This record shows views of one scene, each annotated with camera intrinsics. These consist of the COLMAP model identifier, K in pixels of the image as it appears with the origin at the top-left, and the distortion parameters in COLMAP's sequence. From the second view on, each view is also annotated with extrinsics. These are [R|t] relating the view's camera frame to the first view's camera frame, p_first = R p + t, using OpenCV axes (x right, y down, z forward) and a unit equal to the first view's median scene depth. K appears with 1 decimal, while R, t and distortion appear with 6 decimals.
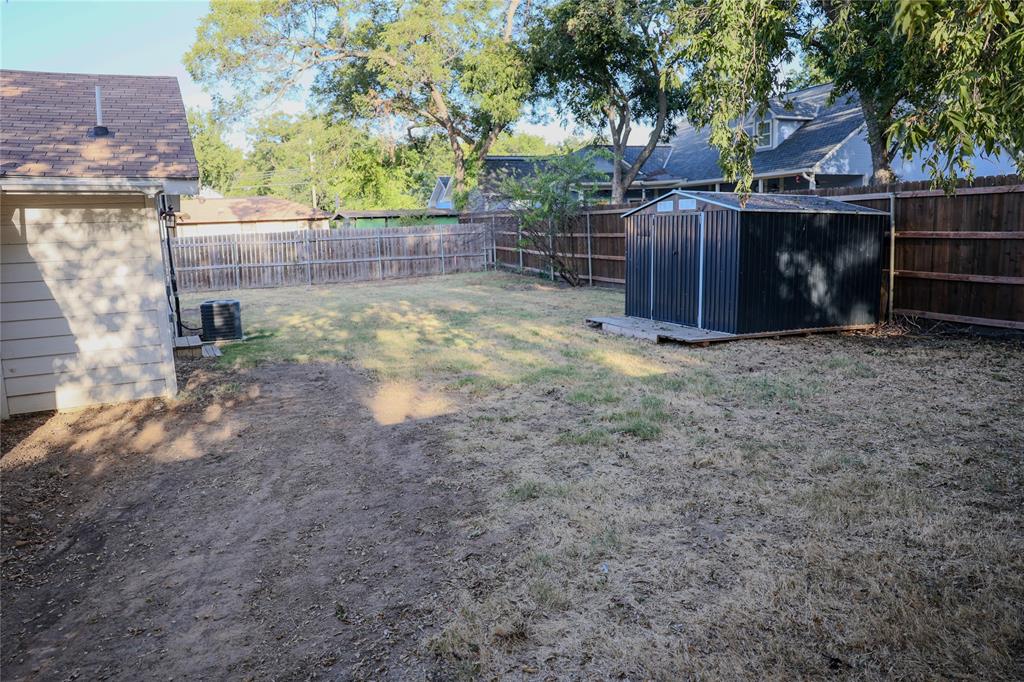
lens RADIAL K [[704.4, 0, 512.0], [0, 704.4, 341.0], [0, 0, 1]] dist [-0.107144, 0.100986]
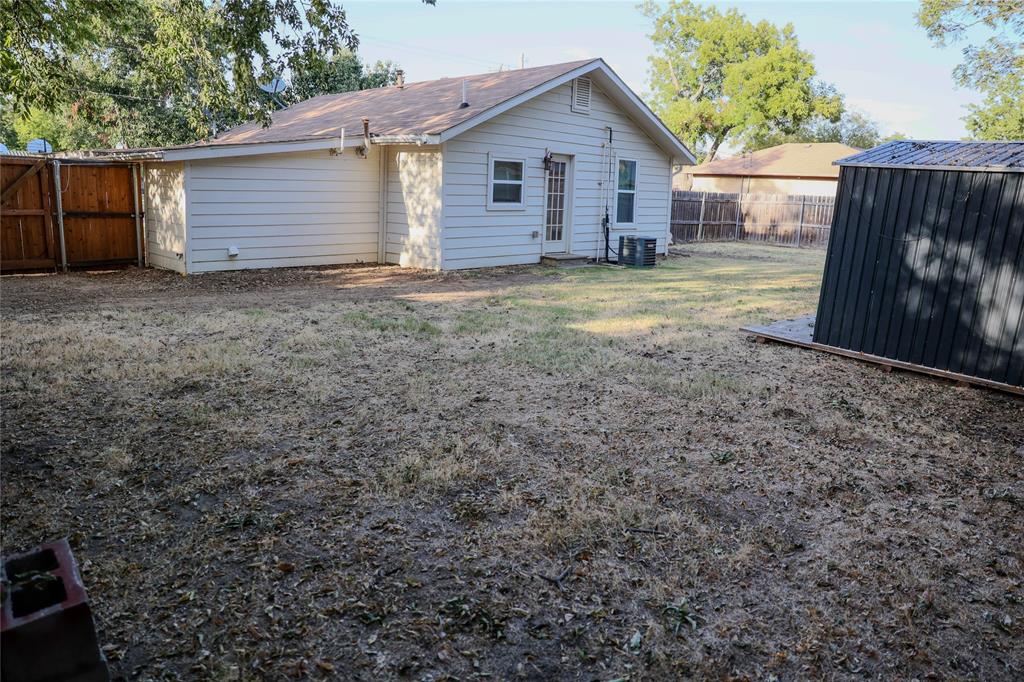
lens RADIAL K [[704.4, 0, 512.0], [0, 704.4, 341.0], [0, 0, 1]] dist [-0.107144, 0.100986]
pose [[0.332867, 0.242447, -0.911273, 1.151180], [-0.205478, 0.961809, 0.180836, -0.100534], [0.920314, 0.127053, 0.369972, 0.602417]]
